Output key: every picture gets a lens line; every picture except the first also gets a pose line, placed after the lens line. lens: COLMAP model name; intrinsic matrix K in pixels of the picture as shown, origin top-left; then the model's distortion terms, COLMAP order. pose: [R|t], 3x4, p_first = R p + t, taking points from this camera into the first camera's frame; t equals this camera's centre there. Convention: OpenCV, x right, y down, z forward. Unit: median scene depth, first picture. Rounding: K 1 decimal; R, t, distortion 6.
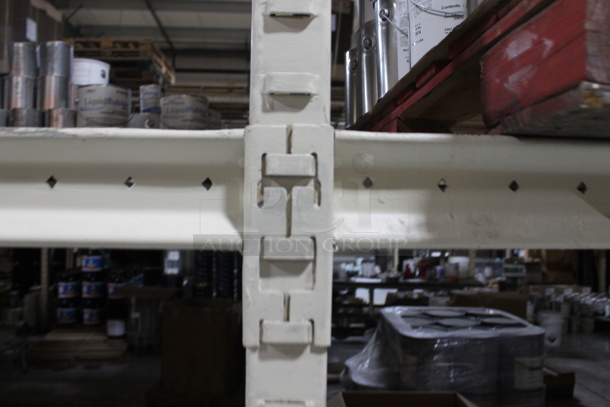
lens RADIAL K [[520.2, 0, 305.0], [0, 520.2, 203.5], [0, 0, 1]] dist [-0.187396, 0.178540]
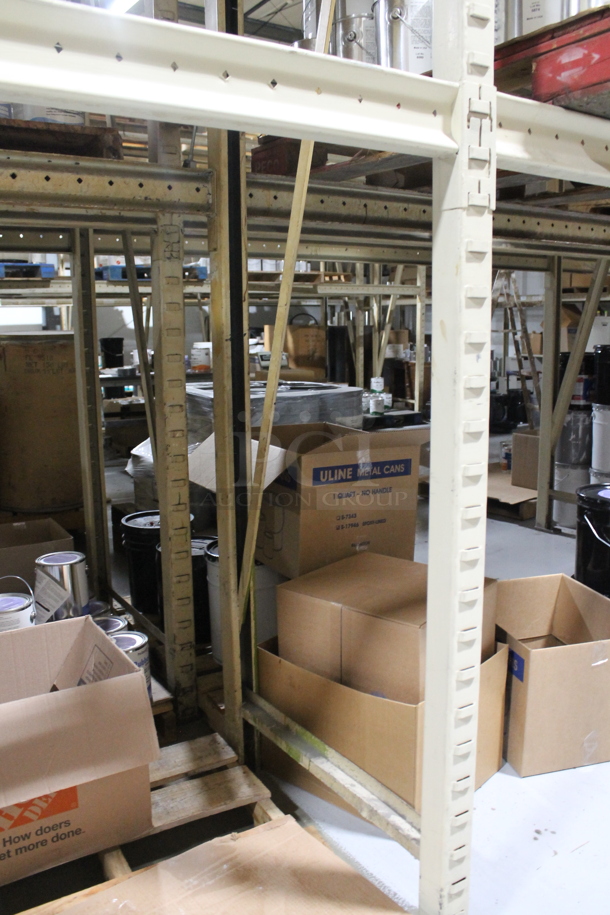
lens RADIAL K [[780.3, 0, 305.0], [0, 780.3, 457.5], [0, 0, 1]] dist [-0.187396, 0.178540]
pose [[0.871207, -0.104989, 0.479558, -1.939831], [0.006856, 0.979370, 0.201957, 0.590224], [-0.490868, -0.172658, 0.853954, -1.148813]]
